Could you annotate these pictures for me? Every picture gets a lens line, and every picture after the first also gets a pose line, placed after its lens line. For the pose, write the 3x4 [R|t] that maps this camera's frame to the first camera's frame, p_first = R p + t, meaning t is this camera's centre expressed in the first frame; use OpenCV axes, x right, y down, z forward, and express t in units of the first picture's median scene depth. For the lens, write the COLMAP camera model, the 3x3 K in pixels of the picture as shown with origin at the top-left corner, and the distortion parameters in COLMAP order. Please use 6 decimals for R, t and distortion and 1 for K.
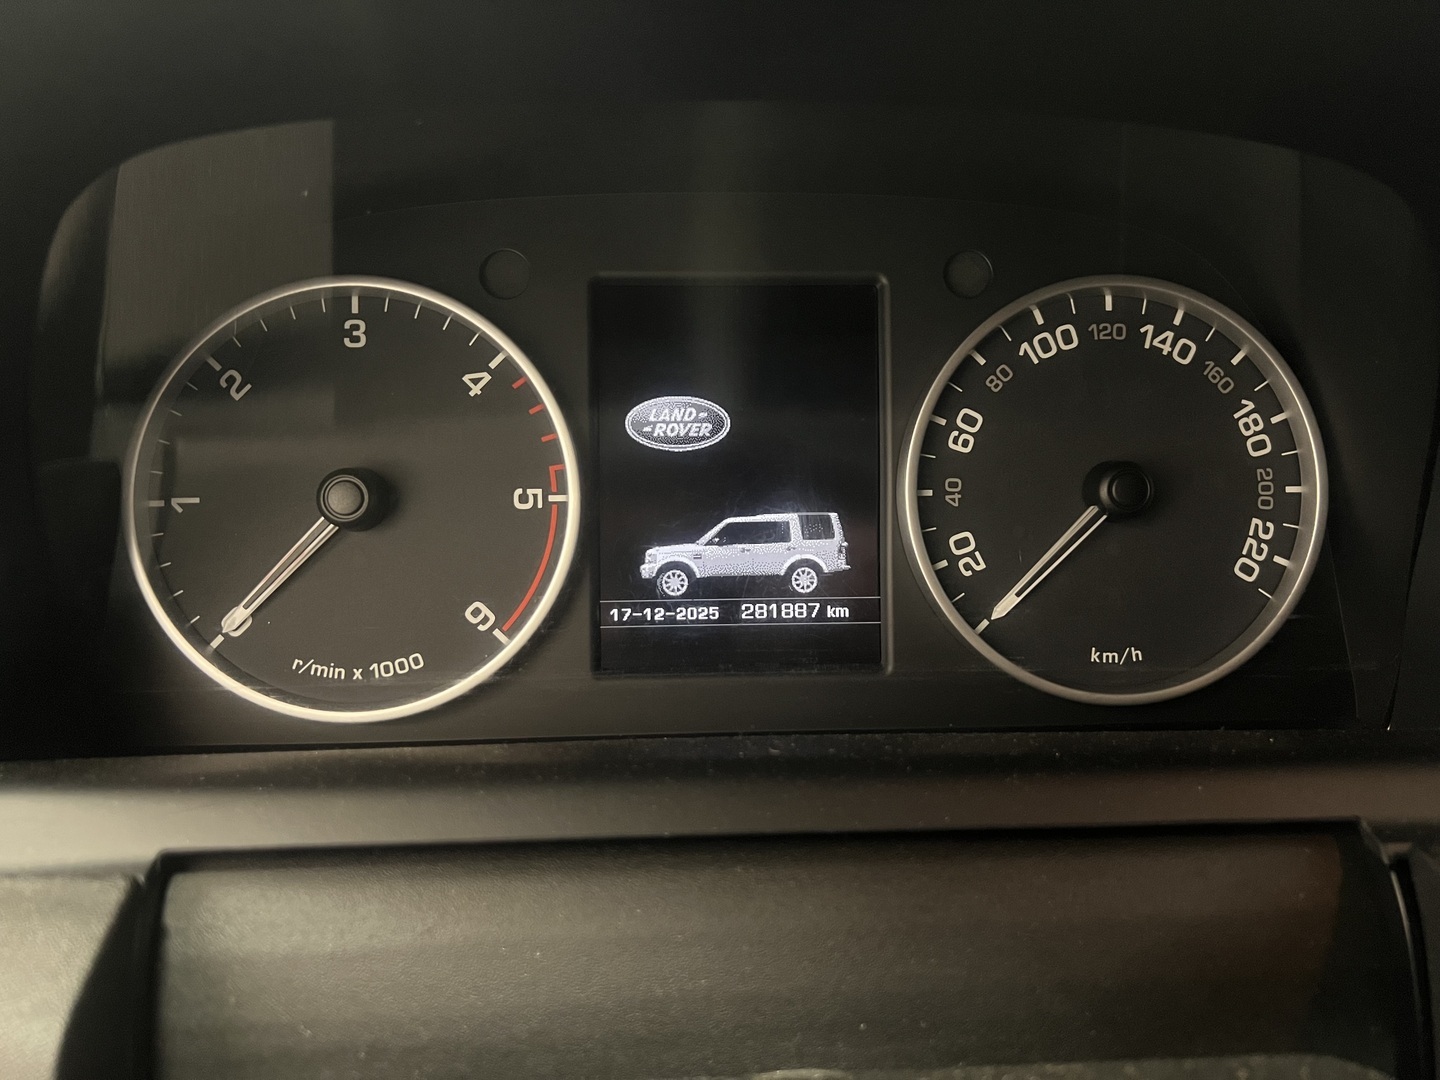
lens RADIAL K [[1095.3, 0, 710.4], [0, 1095.3, 585.0], [0, 0, 1]] dist [0.030391, -0.046902]
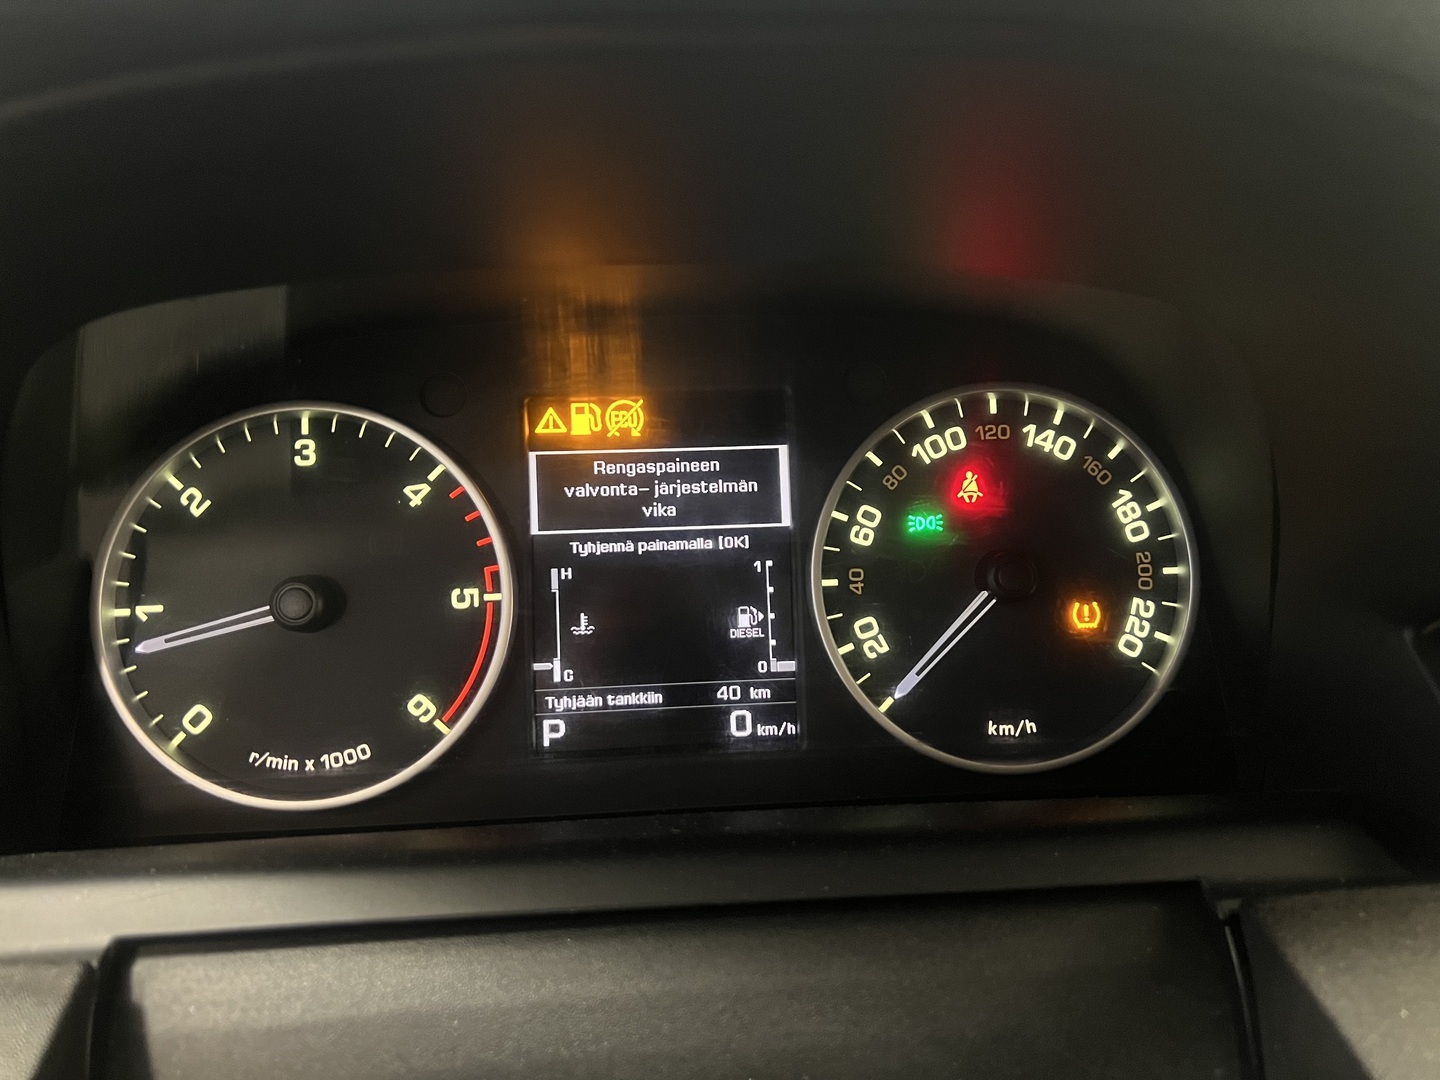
lens RADIAL K [[1095.3, 0, 712.5], [0, 1095.3, 591.1], [0, 0, 1]] dist [0.030391, -0.046902]
pose [[0.999656, -0.025824, 0.004680, 0.073472], [0.026027, 0.998399, -0.050210, -0.024613], [-0.003376, 0.050315, 0.998728, -0.088396]]
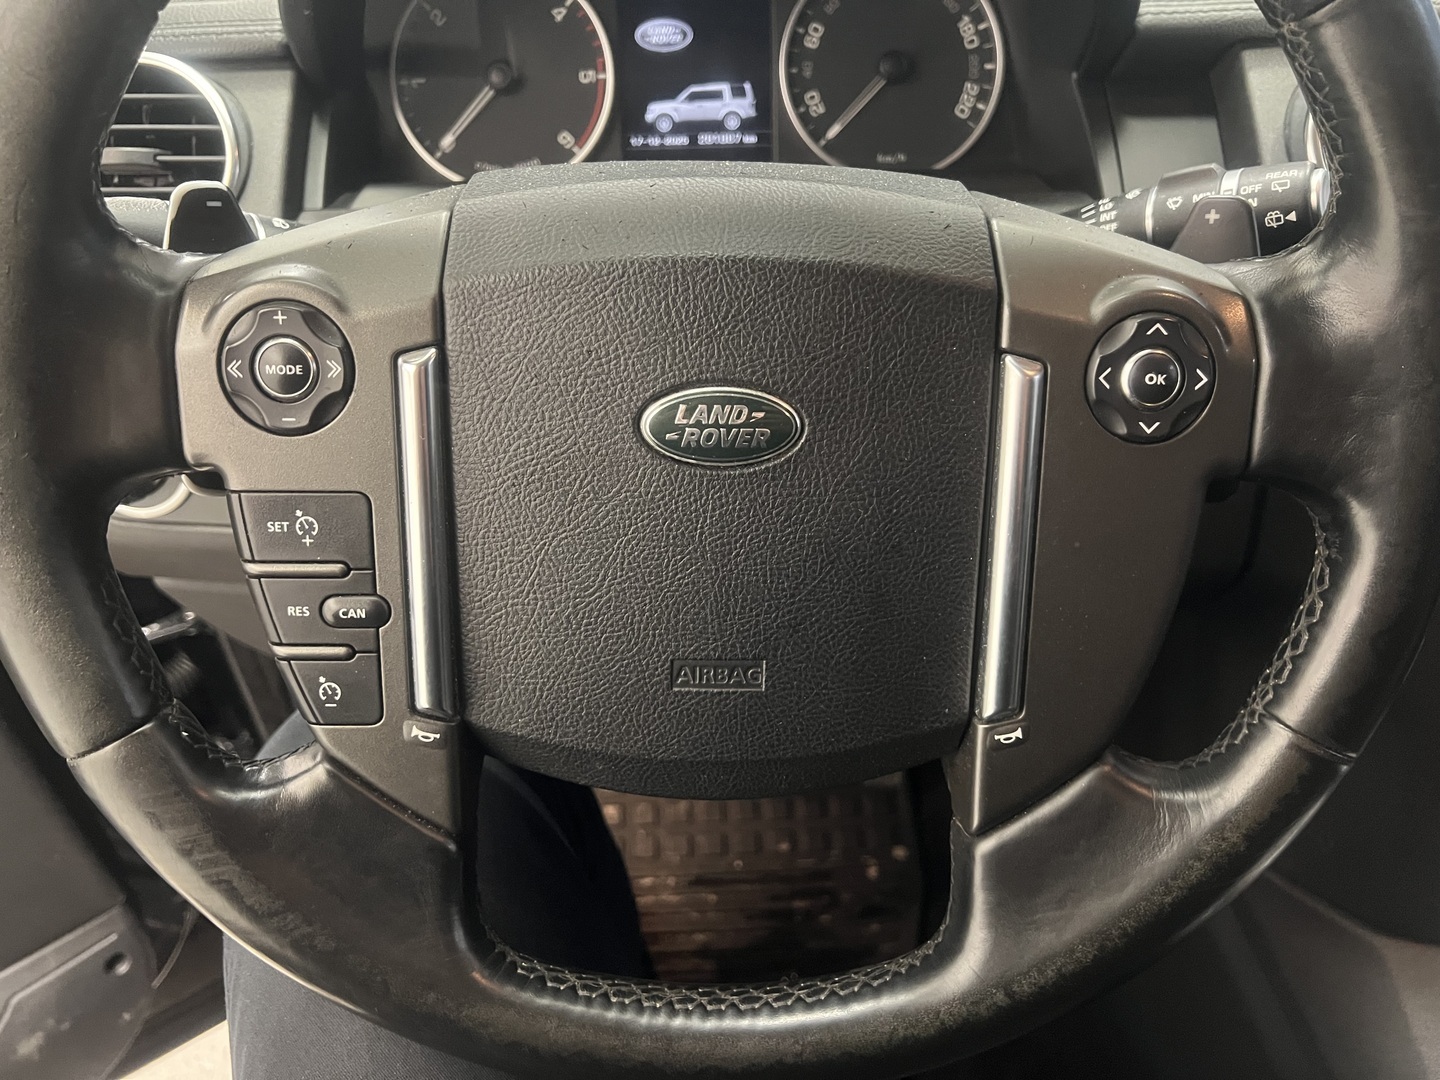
lens RADIAL K [[1136.0, 0, 711.3], [0, 1136.0, 547.9], [0, 0, 1]] dist [-0.012316, -0.004893]
pose [[0.999586, -0.010353, -0.026847, 0.098714], [0.016120, 0.974352, 0.224453, 0.286819], [0.023835, -0.224793, 0.974115, -1.140893]]
